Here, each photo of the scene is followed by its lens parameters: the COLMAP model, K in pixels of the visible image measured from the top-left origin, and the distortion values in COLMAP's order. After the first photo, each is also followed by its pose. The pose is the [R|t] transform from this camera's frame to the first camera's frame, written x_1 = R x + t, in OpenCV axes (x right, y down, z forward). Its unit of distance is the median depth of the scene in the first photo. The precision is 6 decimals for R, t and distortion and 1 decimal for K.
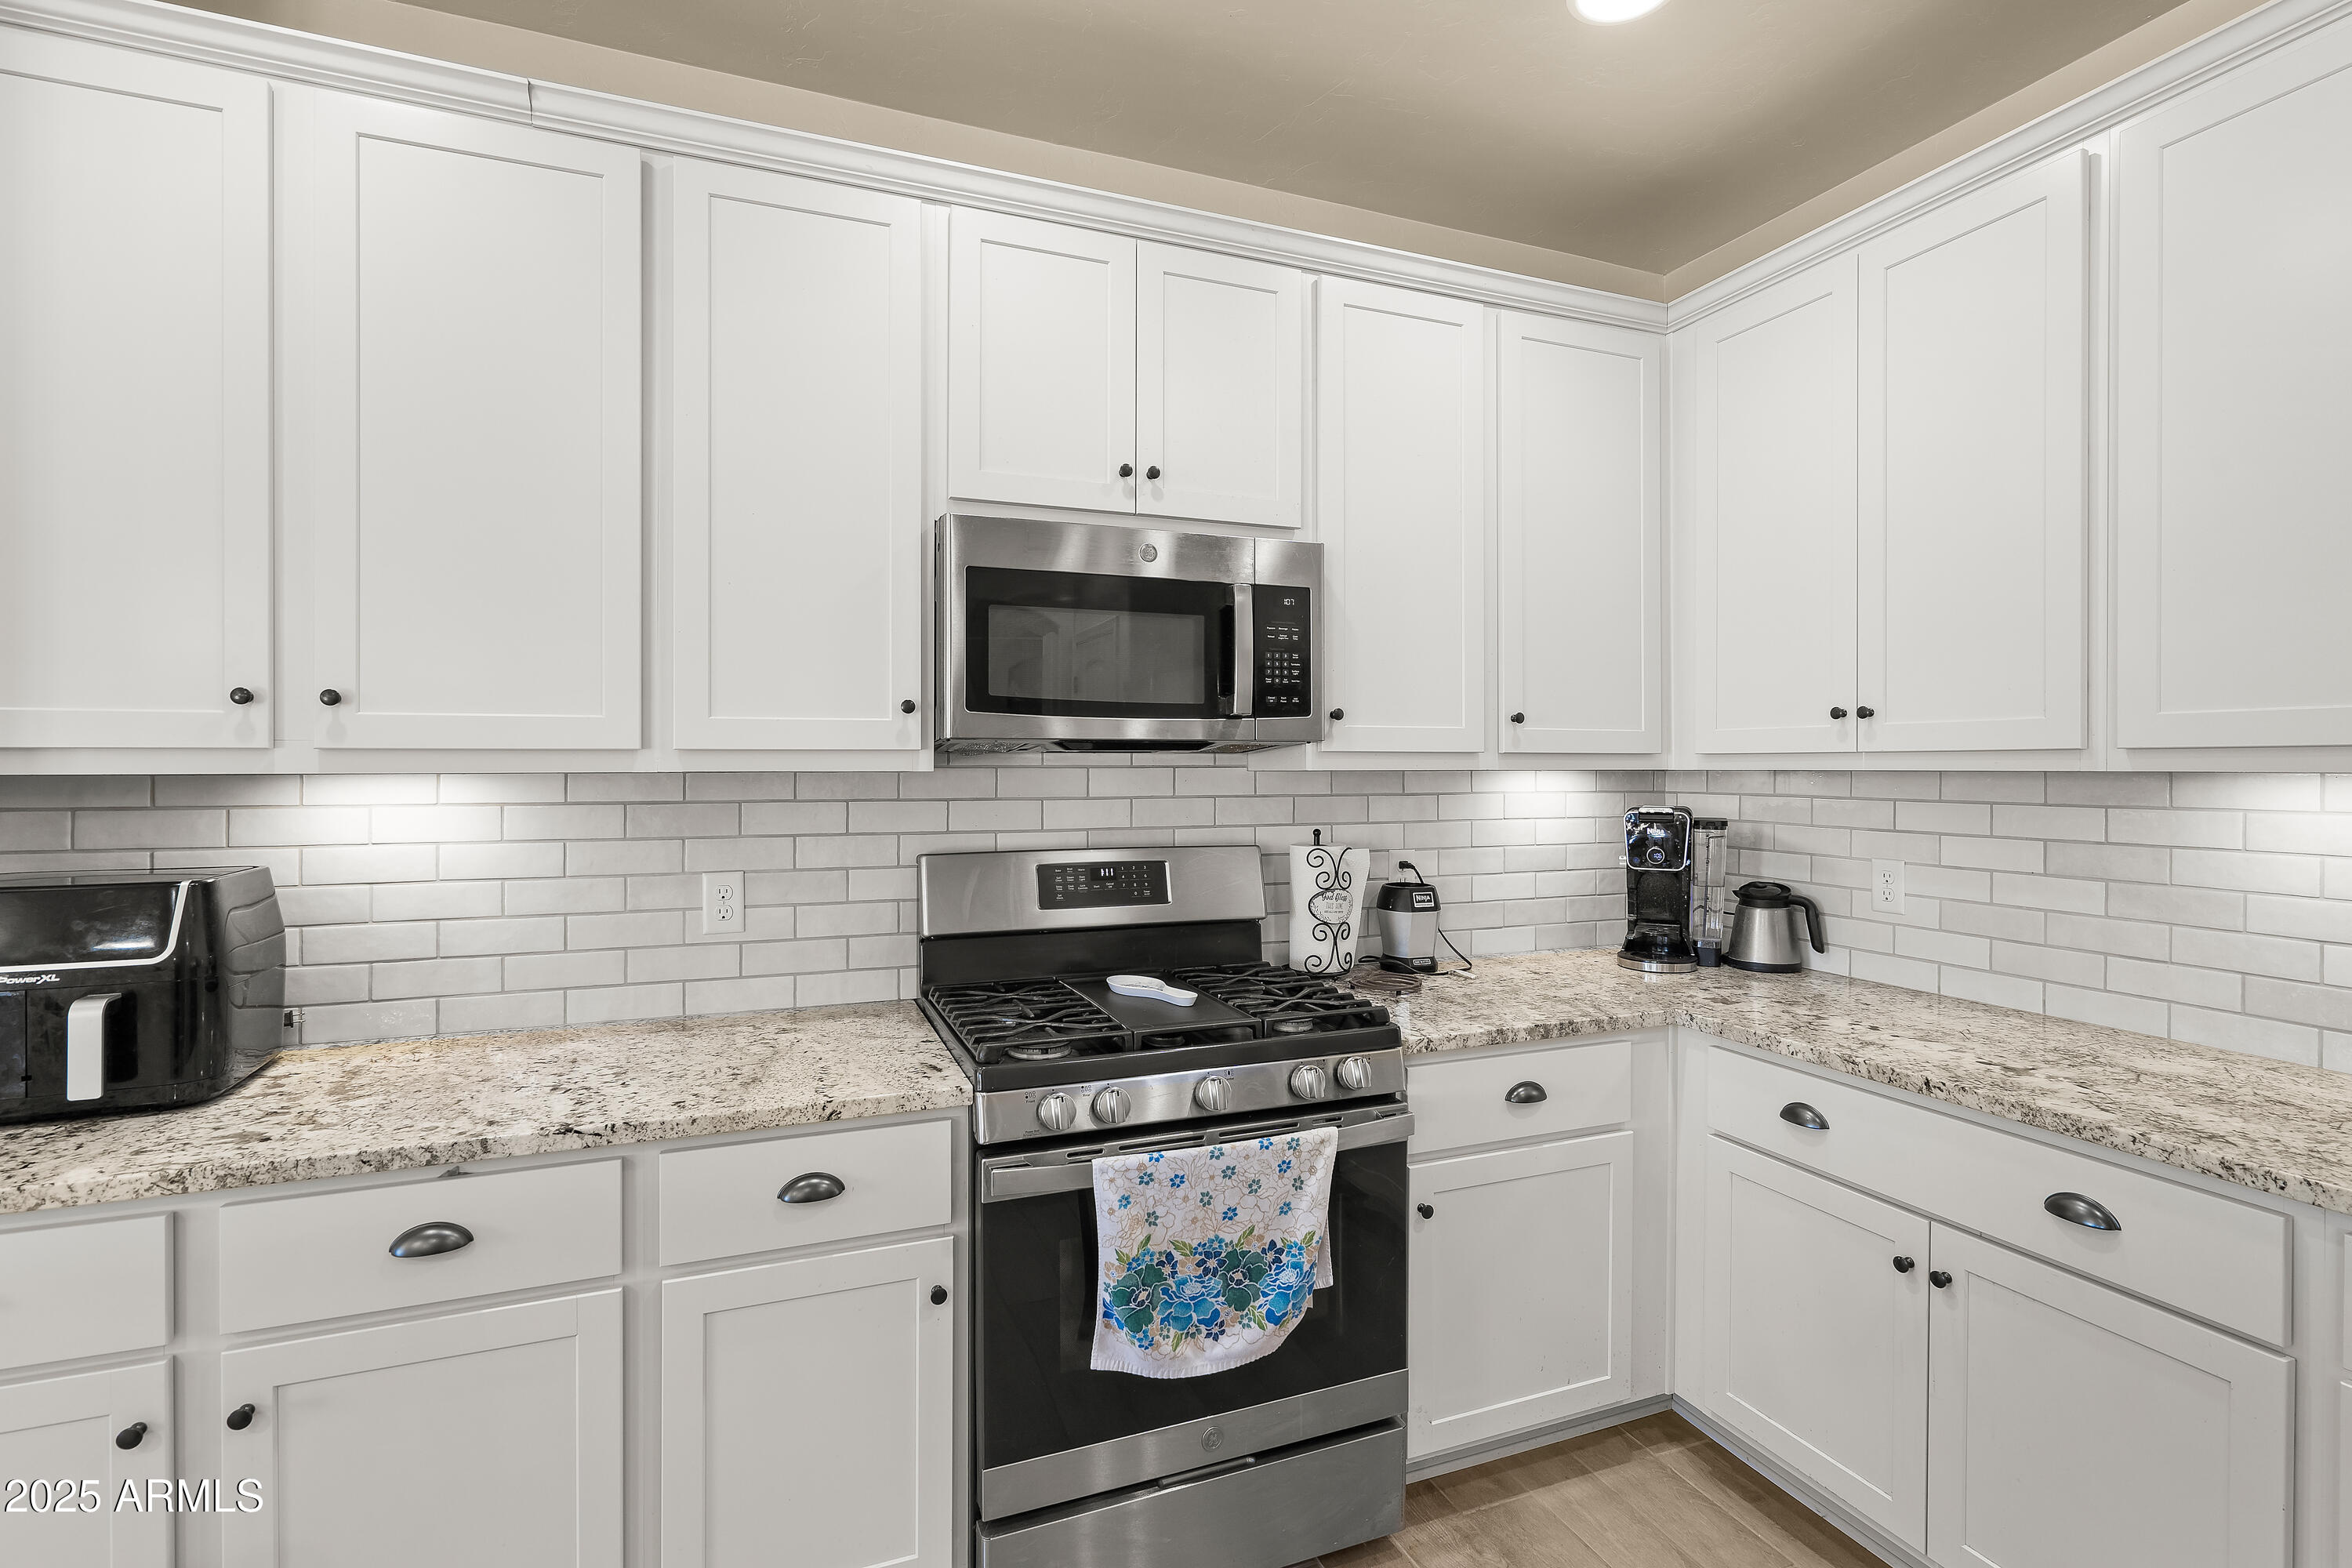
lens RADIAL K [[1089.7, 0, 1178.7], [0, 1089.7, 779.3], [0, 0, 1]] dist [-0.000223, -0.000123]
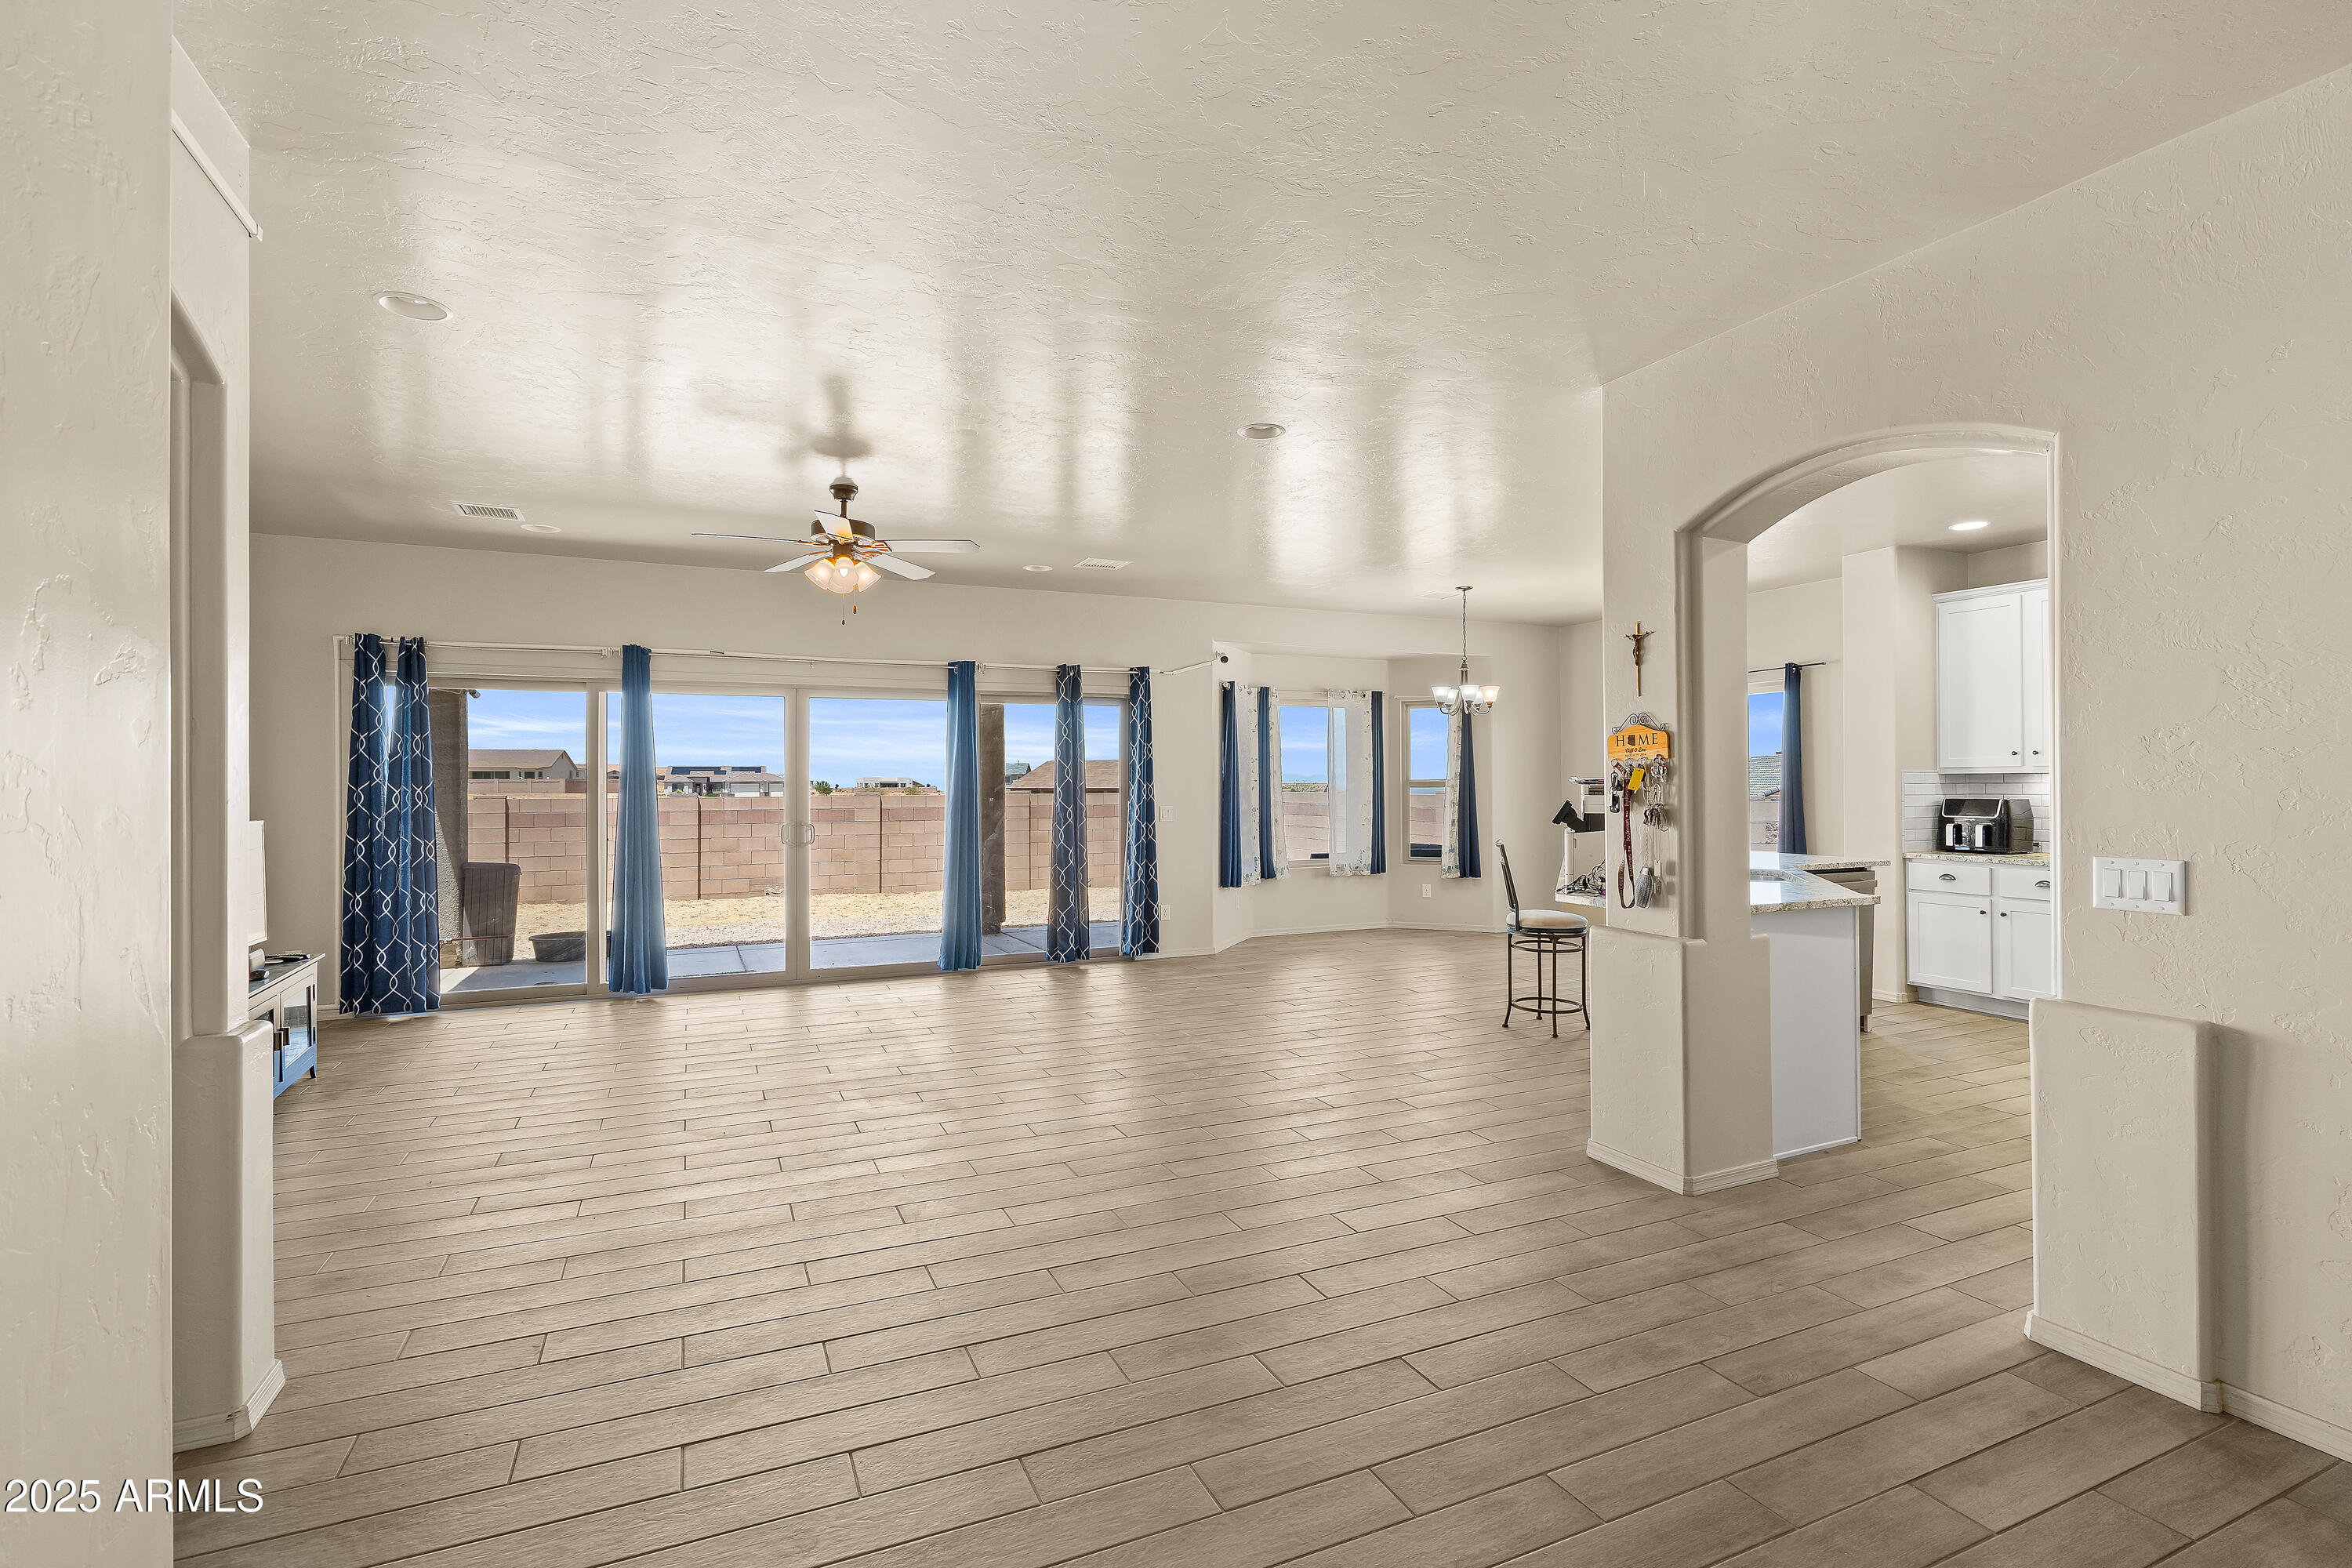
lens RADIAL K [[1089.7, 0, 1172.1], [0, 1089.7, 770.6], [0, 0, 1]] dist [-0.000223, -0.000123]
pose [[0.042129, -0.001254, -0.999111, 2.142729], [0.001916, 0.999997, -0.001174, -0.014064], [0.999110, -0.001865, 0.042131, -1.611436]]
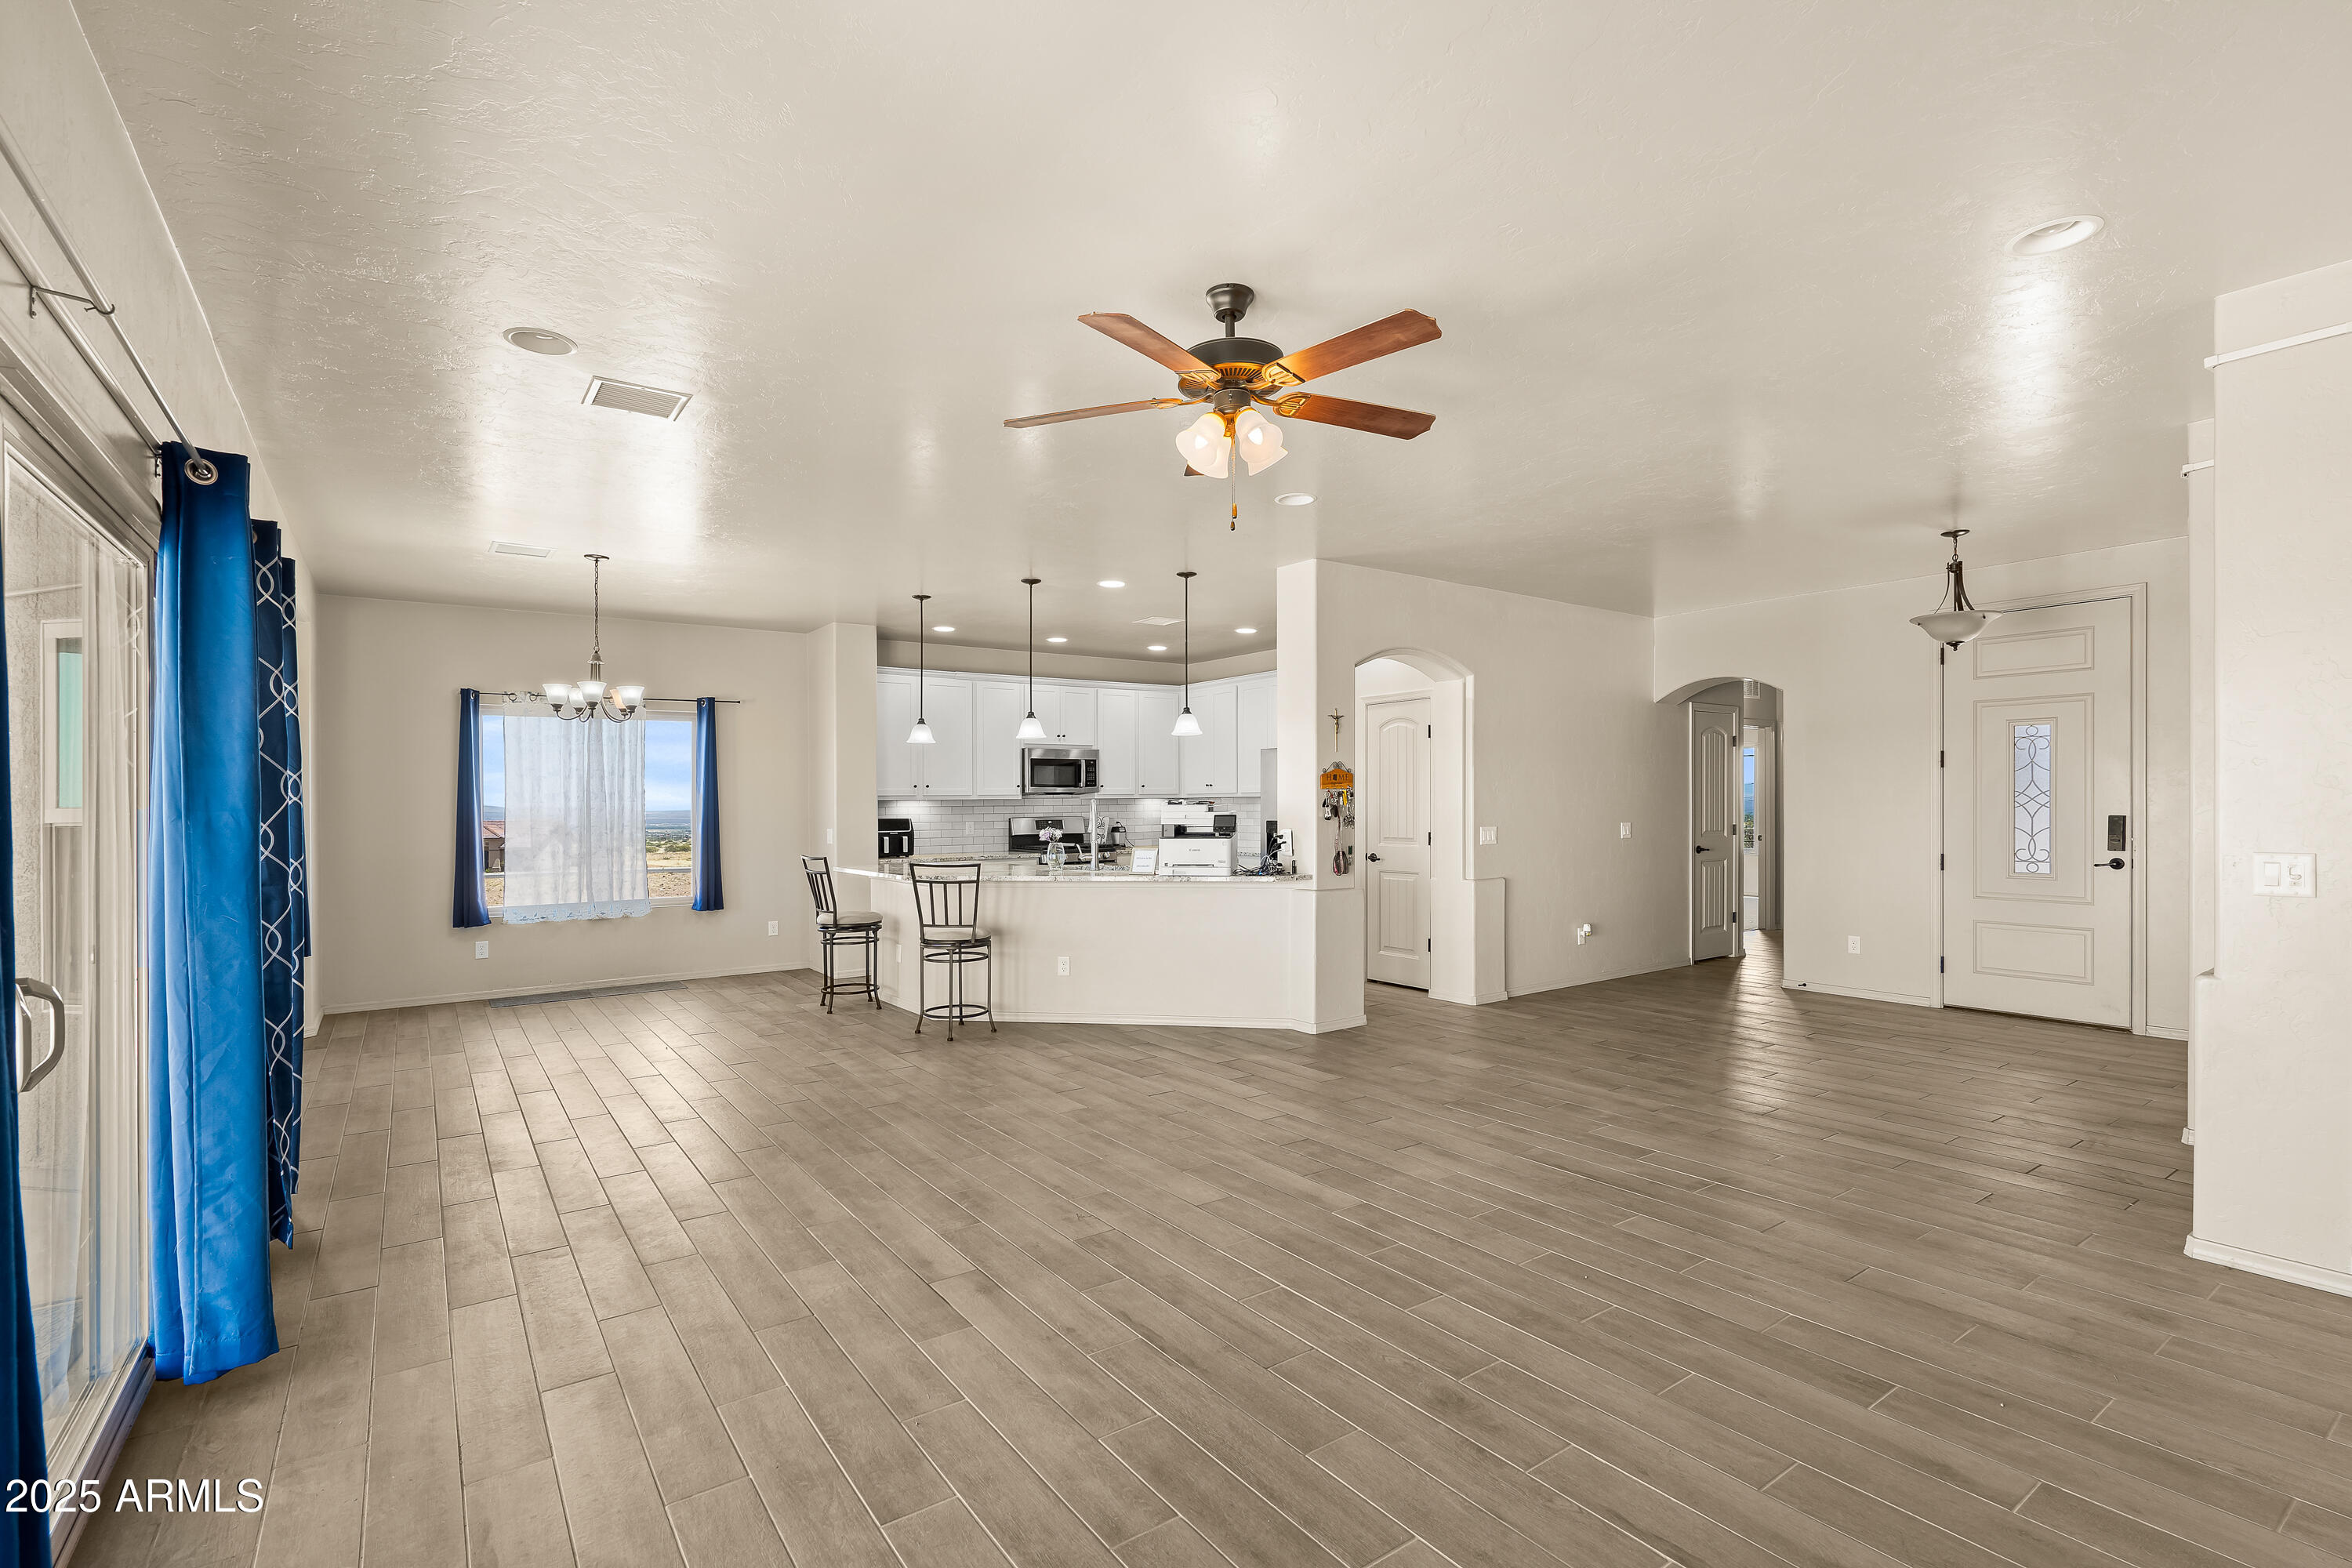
lens RADIAL K [[1089.7, 0, 1169.4], [0, 1089.7, 796.0], [0, 0, 1]] dist [-0.000223, -0.000123]
pose [[0.972067, -0.001256, 0.234702, -0.663254], [0.002224, 0.999990, -0.003861, -0.001189], [-0.234695, 0.004275, 0.972060, -3.567354]]
